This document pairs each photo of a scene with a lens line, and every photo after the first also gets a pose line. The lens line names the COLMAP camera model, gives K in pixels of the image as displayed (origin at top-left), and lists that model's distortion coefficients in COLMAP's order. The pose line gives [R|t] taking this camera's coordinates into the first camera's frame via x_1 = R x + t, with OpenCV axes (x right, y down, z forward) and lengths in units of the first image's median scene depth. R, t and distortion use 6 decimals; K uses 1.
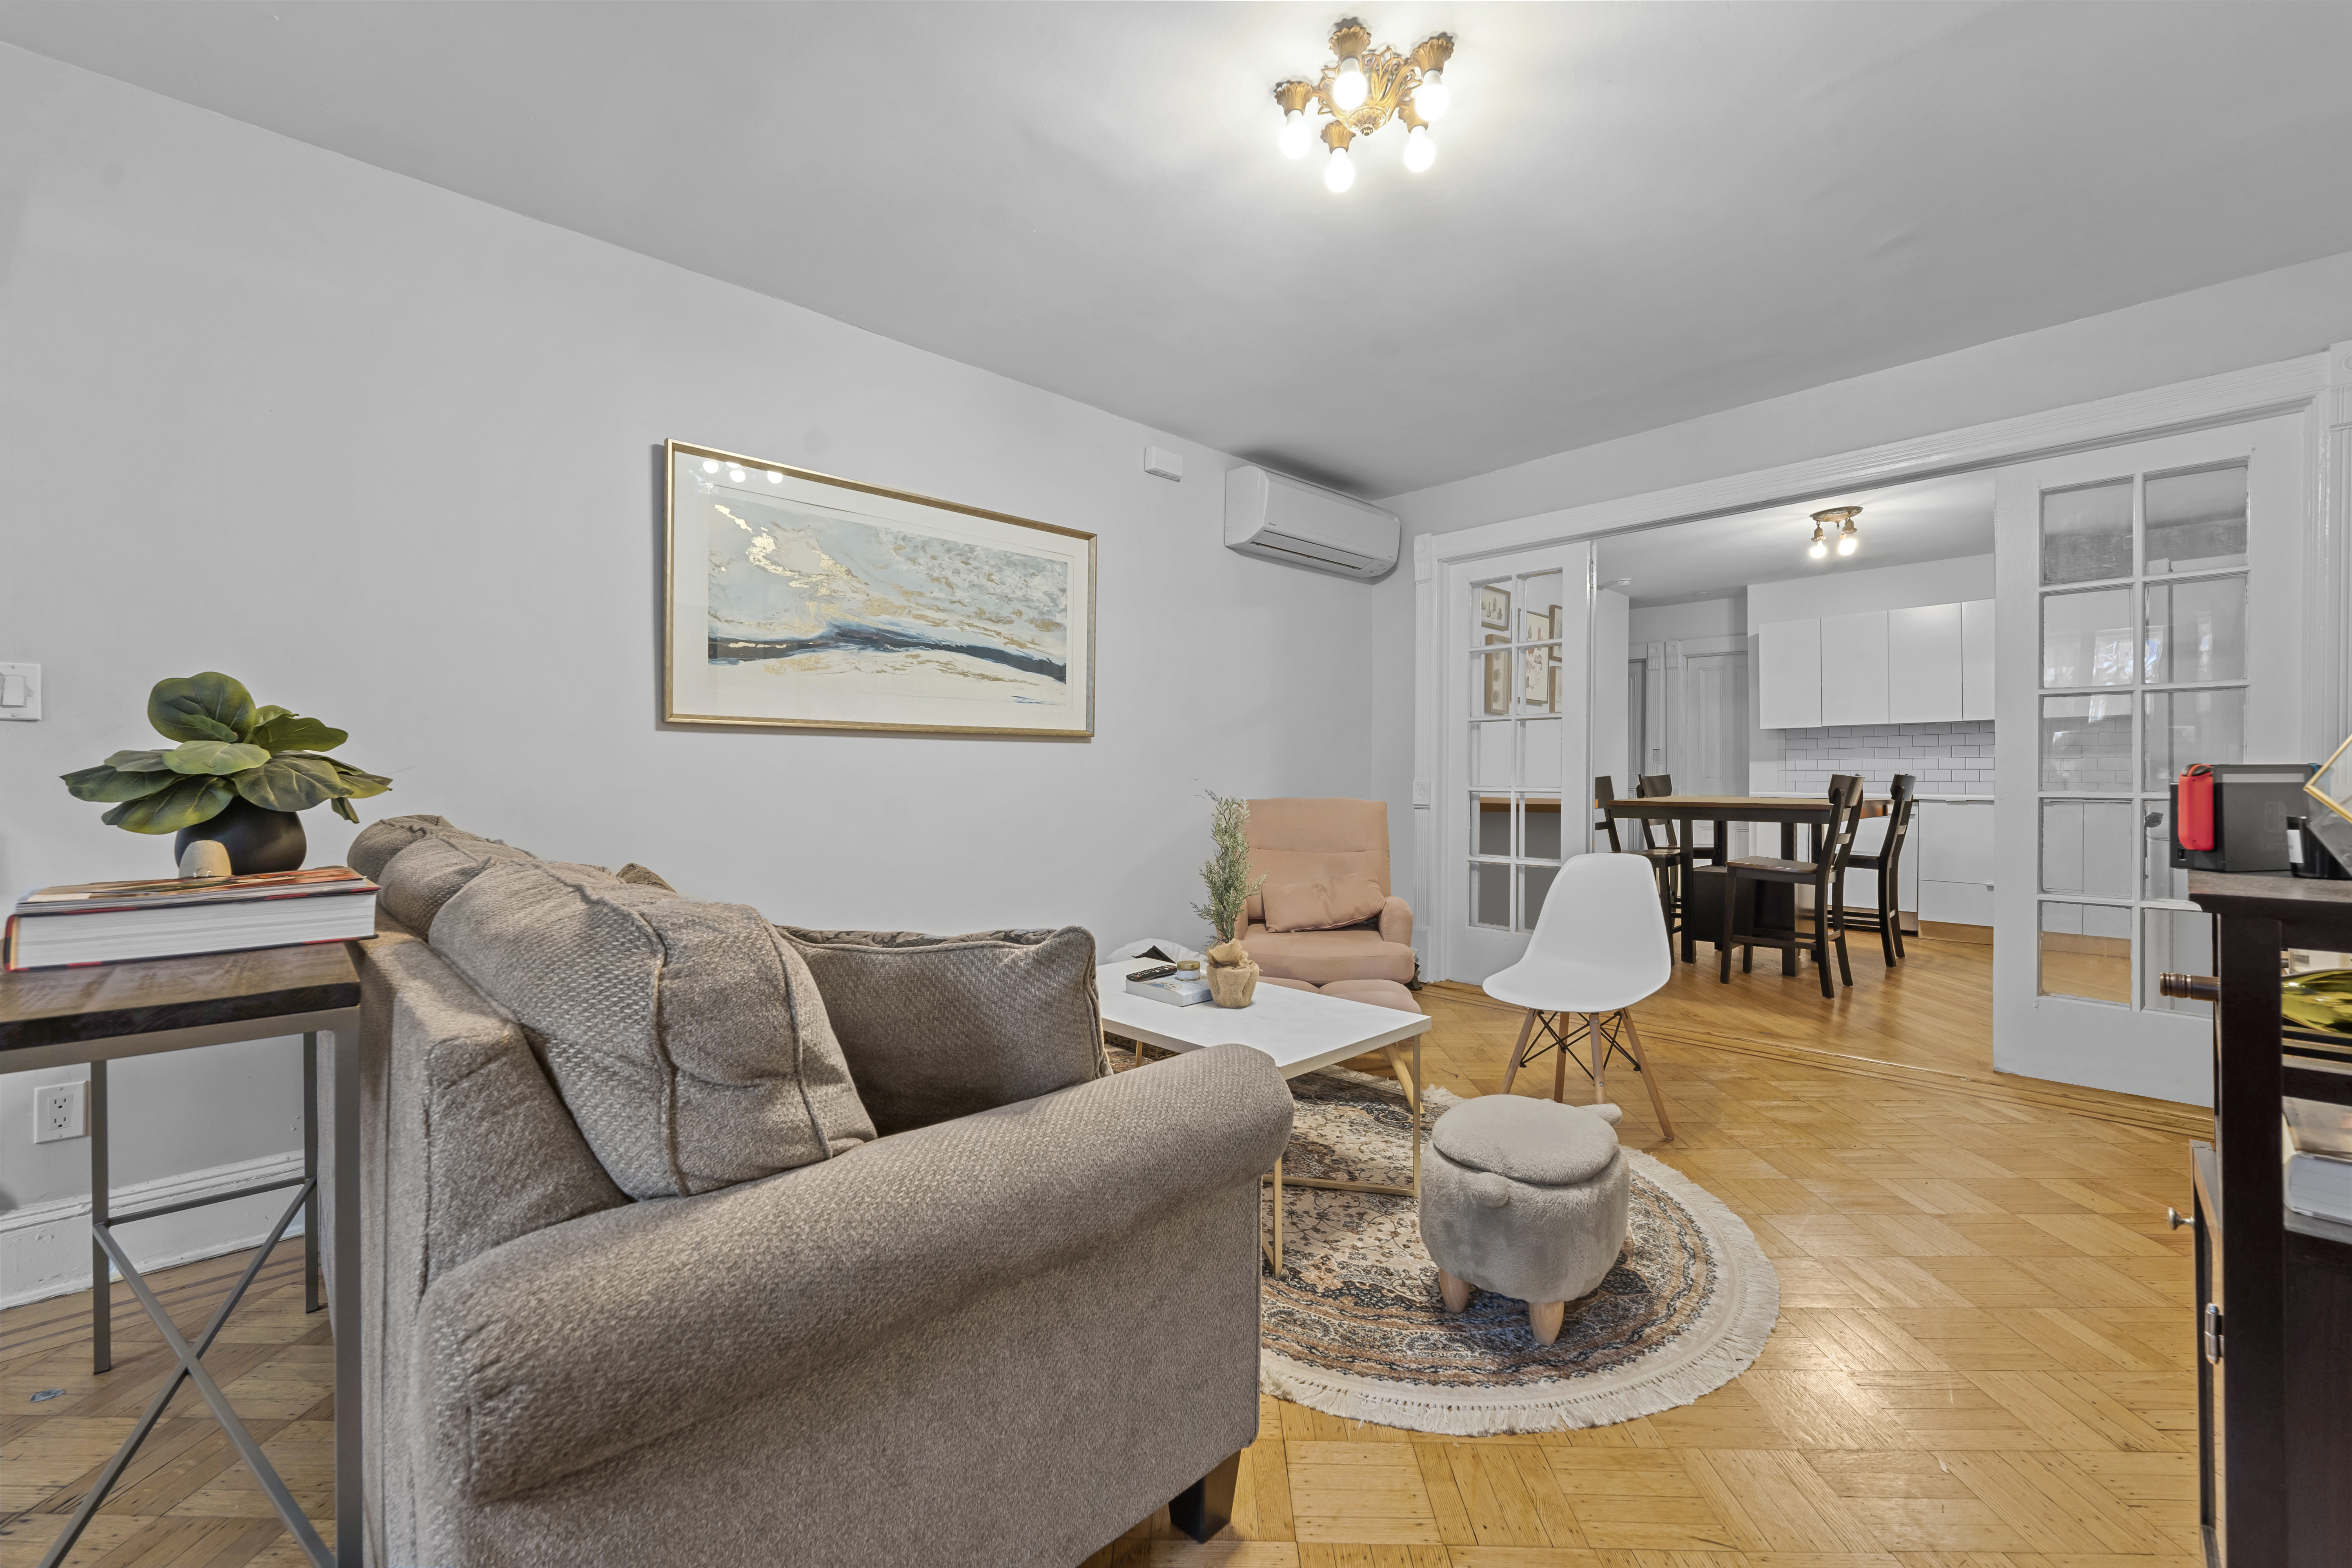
lens RADIAL K [[982.1, 0, 1182.4], [0, 982.1, 769.8], [0, 0, 1]] dist [-0.000510, -0.000052]
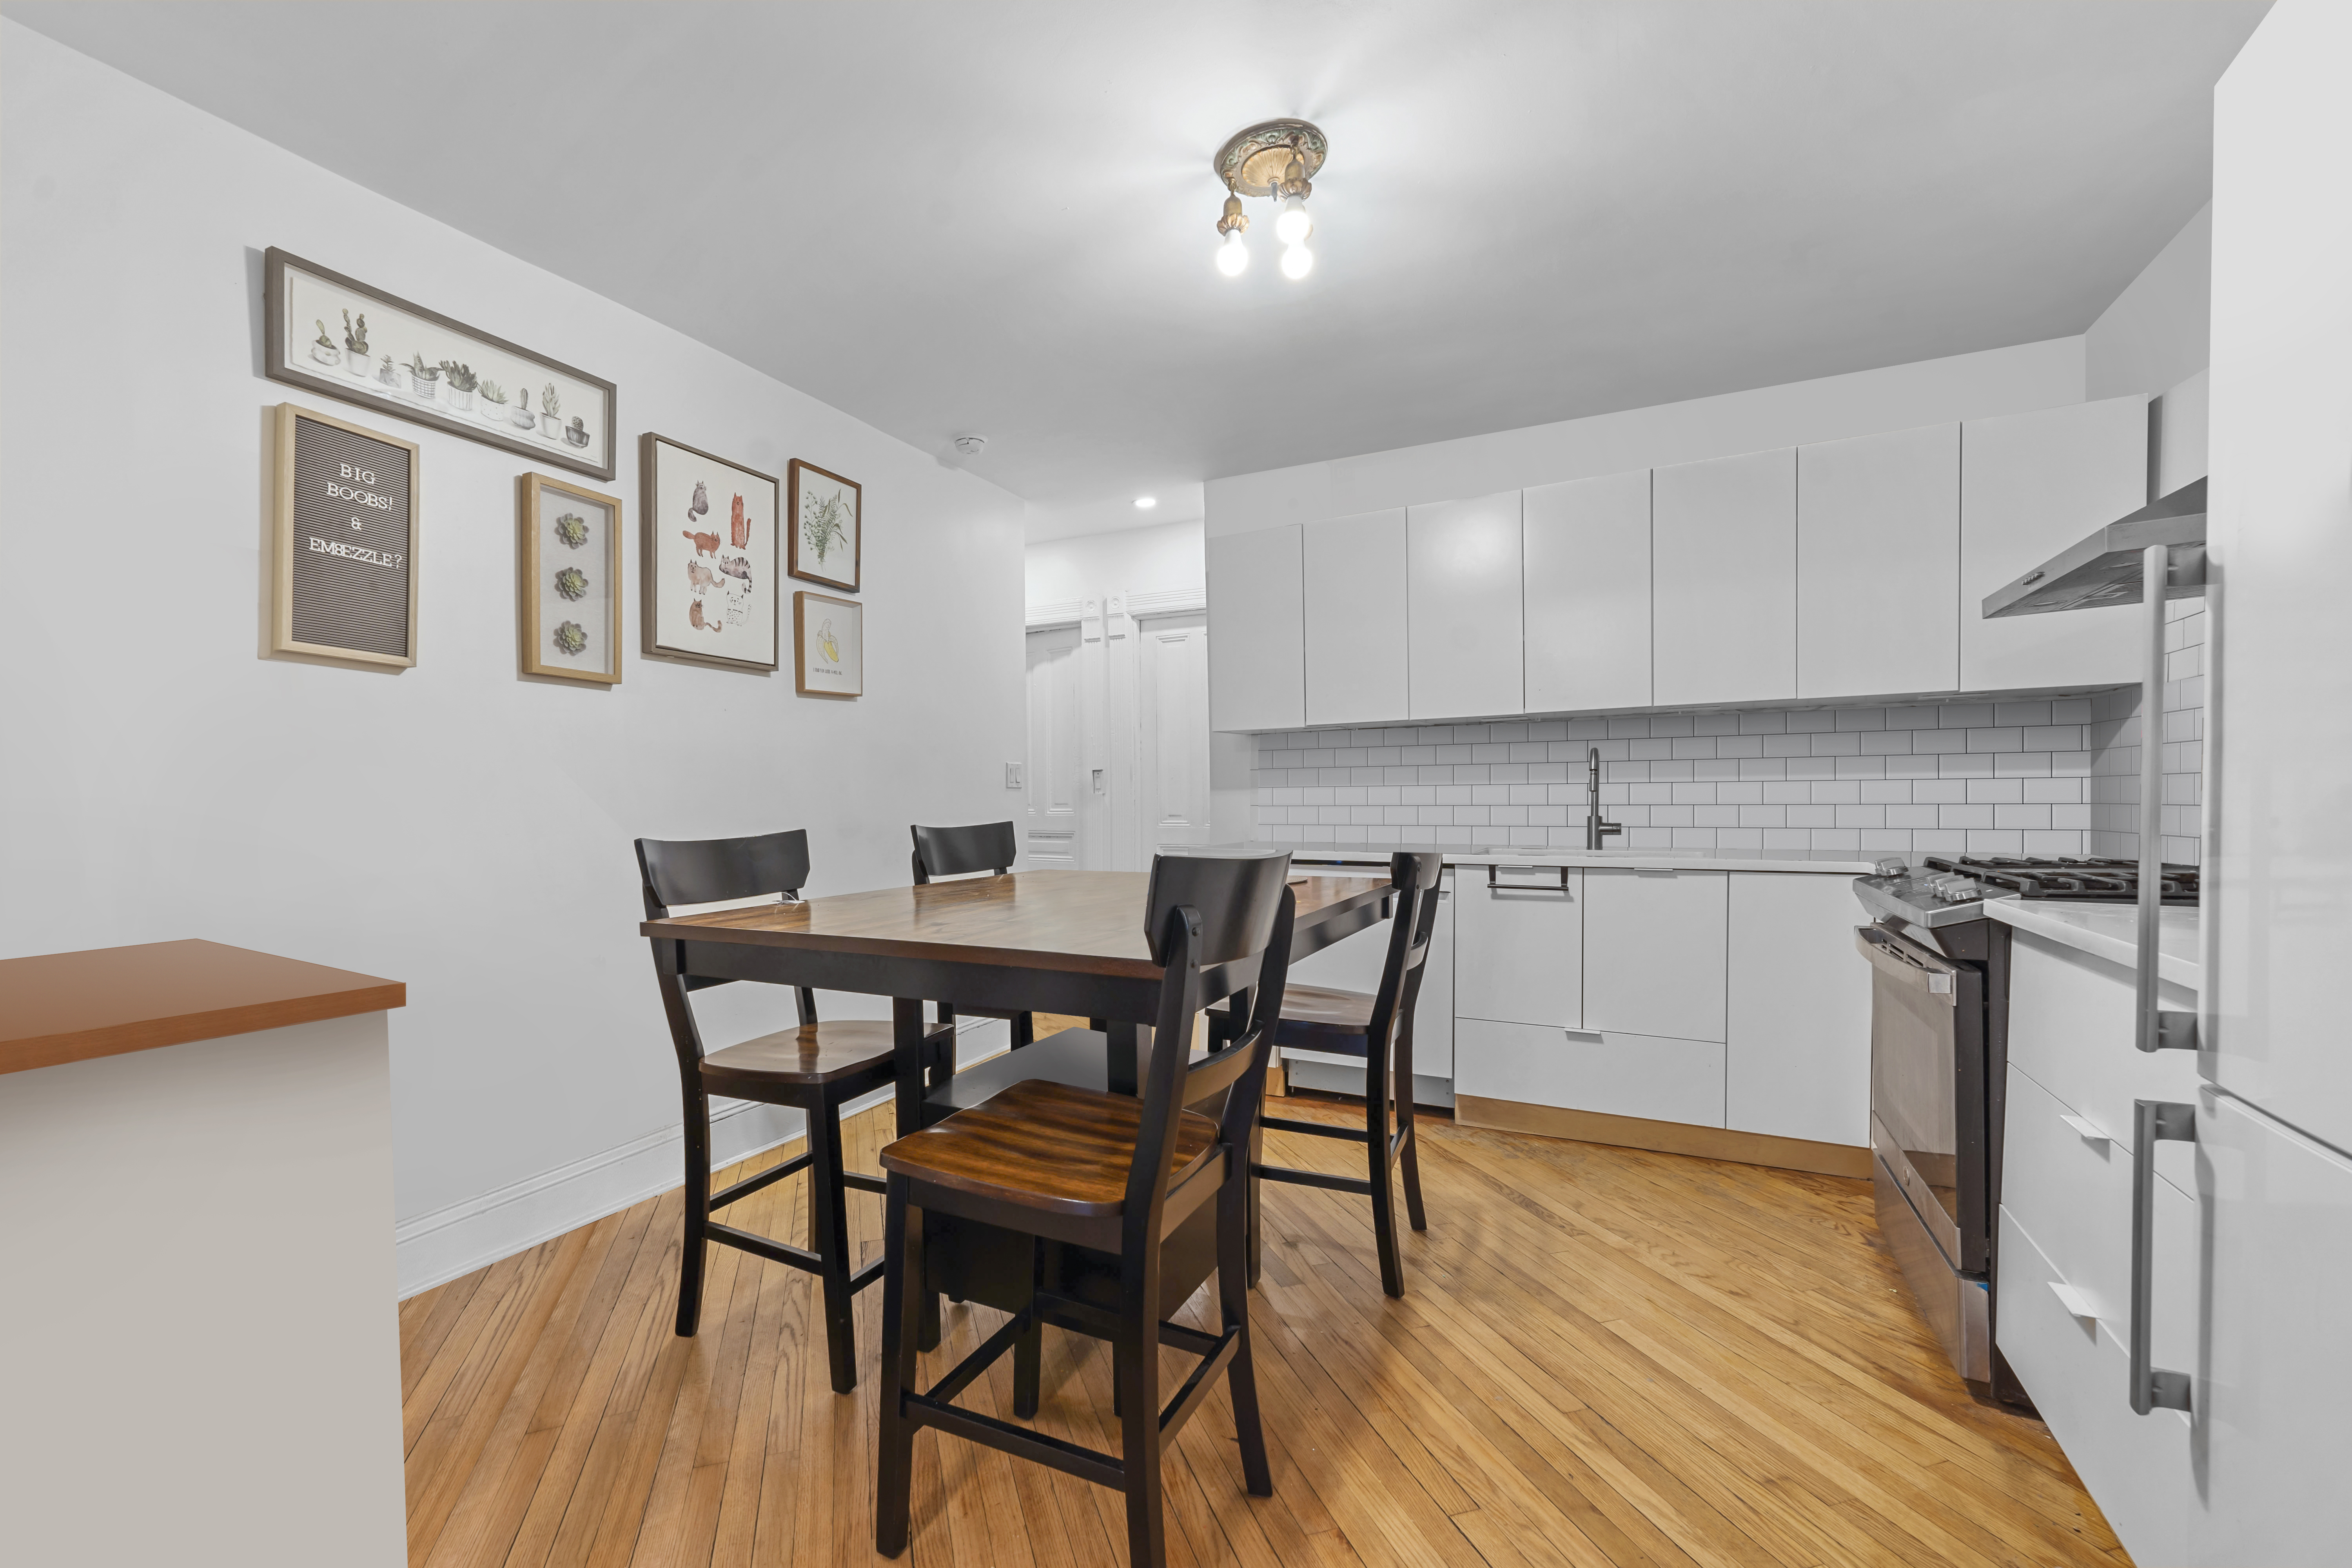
lens RADIAL K [[949.5, 0, 1185.6], [0, 949.5, 795.2], [0, 0, 1]] dist [0.012098, 0.000053]
pose [[0.937551, -0.003883, 0.347827, 0.494390], [0.002411, 0.999986, 0.004667, -0.010277], [-0.347840, -0.003537, 0.937547, 0.646844]]
